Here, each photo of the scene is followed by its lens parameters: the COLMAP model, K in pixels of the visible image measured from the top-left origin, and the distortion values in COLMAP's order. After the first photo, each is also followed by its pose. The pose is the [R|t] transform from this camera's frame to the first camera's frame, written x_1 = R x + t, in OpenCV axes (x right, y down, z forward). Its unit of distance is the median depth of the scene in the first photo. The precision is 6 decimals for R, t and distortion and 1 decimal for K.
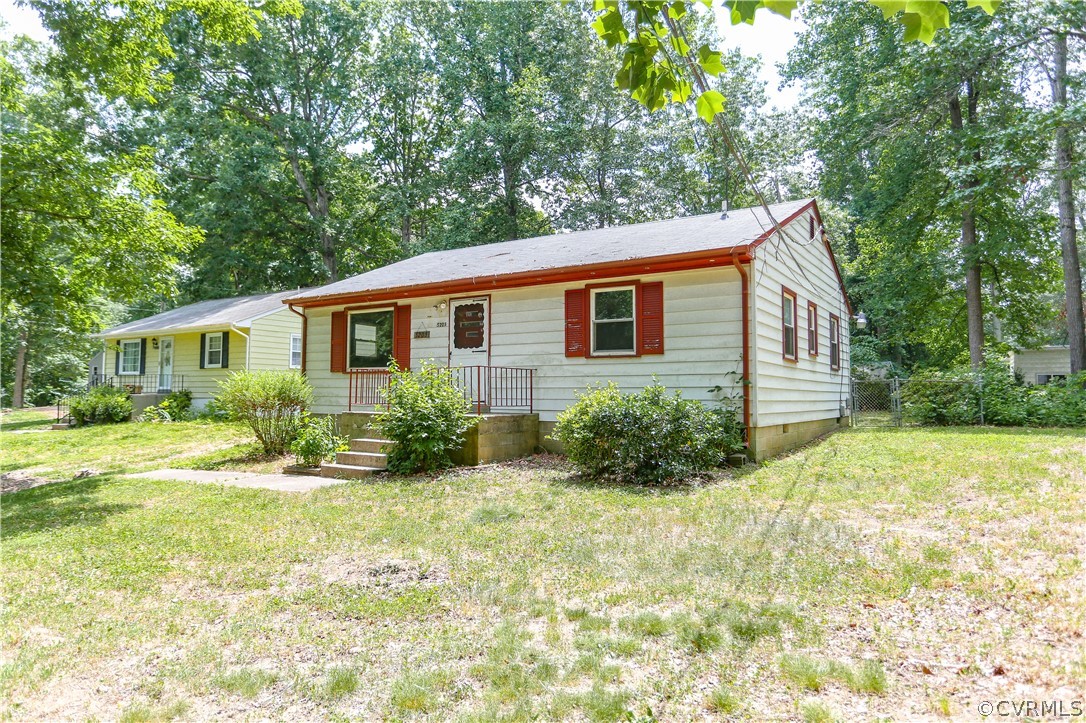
lens RADIAL K [[673.9, 0, 543.0], [0, 673.9, 361.5], [0, 0, 1]] dist [-0.004935, -0.001218]
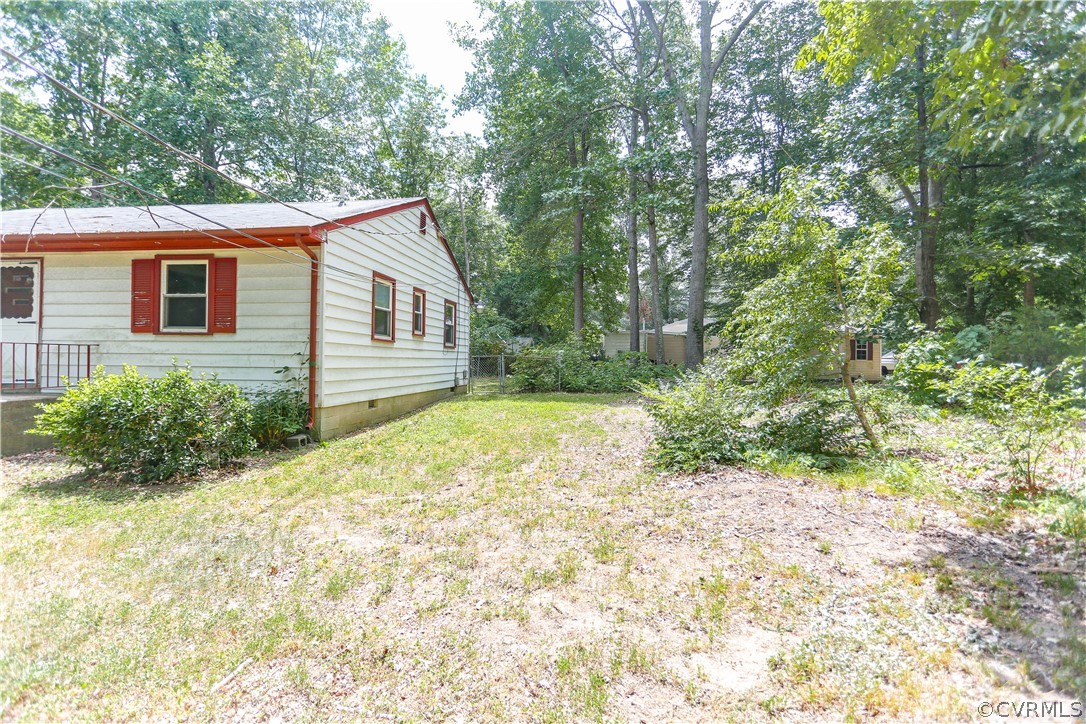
lens RADIAL K [[525.1, 0, 543.5], [0, 525.1, 353.1], [0, 0, 1]] dist [-0.045820, 0.031201]
pose [[0.902059, 0.009659, 0.431505, 0.230331], [-0.027231, 0.999031, 0.034564, -0.017788], [-0.430753, -0.042929, 0.901448, 0.120471]]
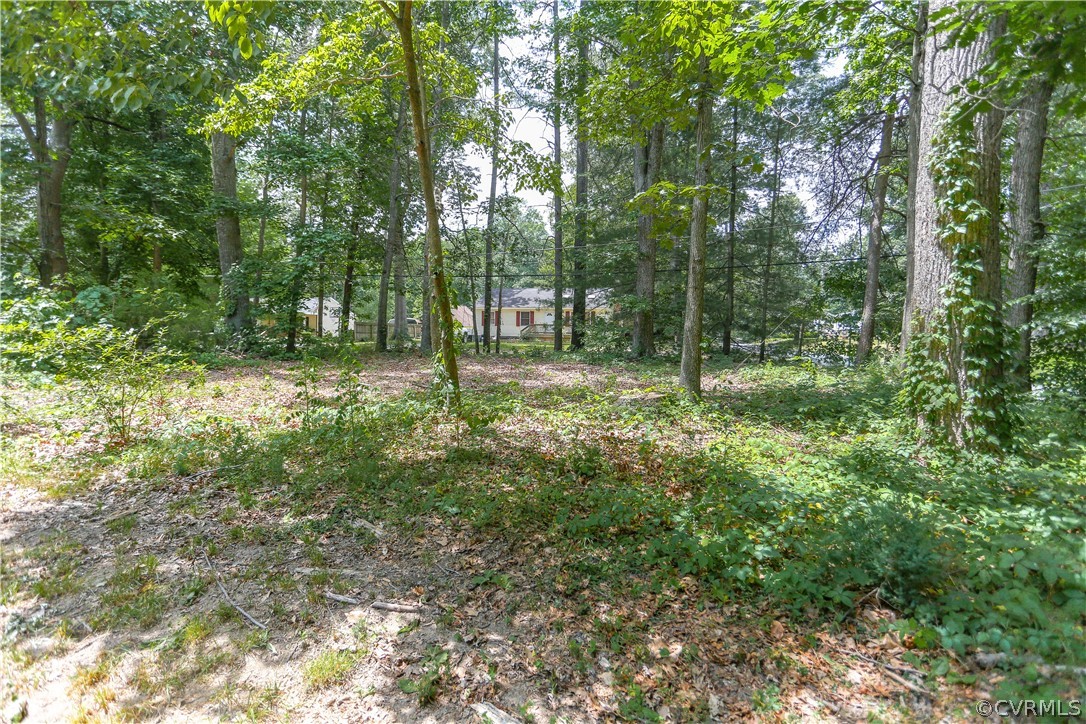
lens RADIAL K [[525.1, 0, 543.5], [0, 525.1, 353.1], [0, 0, 1]] dist [-0.045820, 0.031201]
pose [[-0.253599, -0.048720, 0.966082, 0.247759], [-0.062971, 0.997444, 0.033771, -0.018132], [-0.965258, -0.052270, -0.256019, 0.099379]]
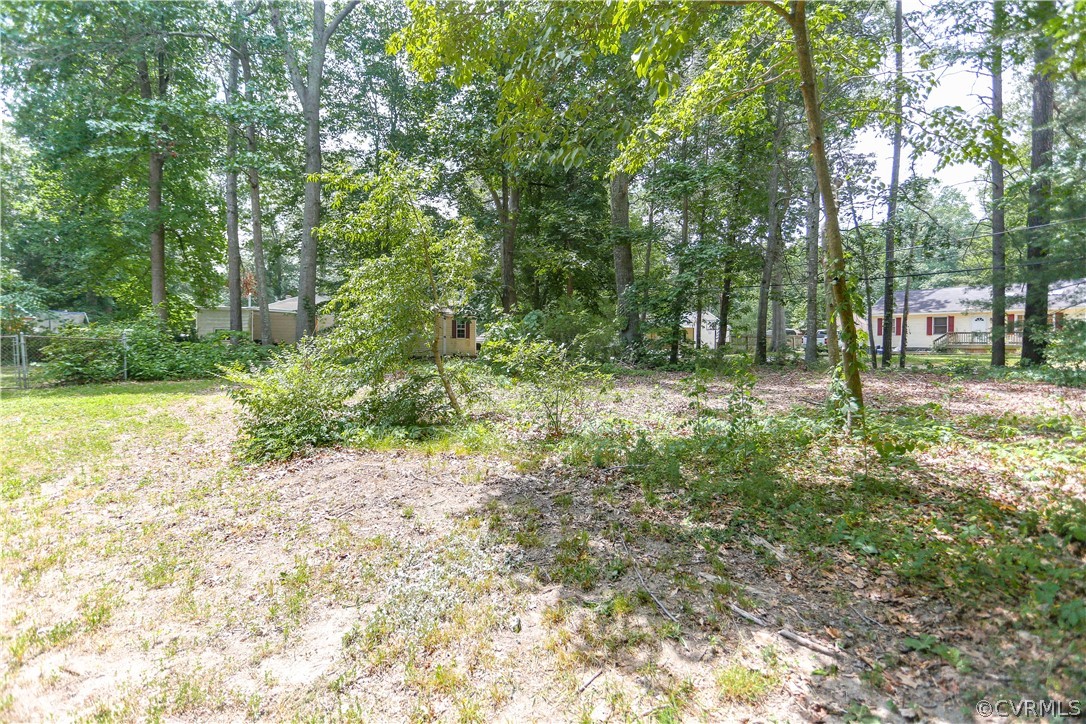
lens RADIAL K [[525.1, 0, 543.5], [0, 525.1, 353.1], [0, 0, 1]] dist [-0.045820, 0.031201]
pose [[0.414751, -0.026606, 0.909546, 0.247409], [-0.042738, 0.997900, 0.048679, -0.017849], [-0.908931, -0.059061, 0.412743, 0.112179]]
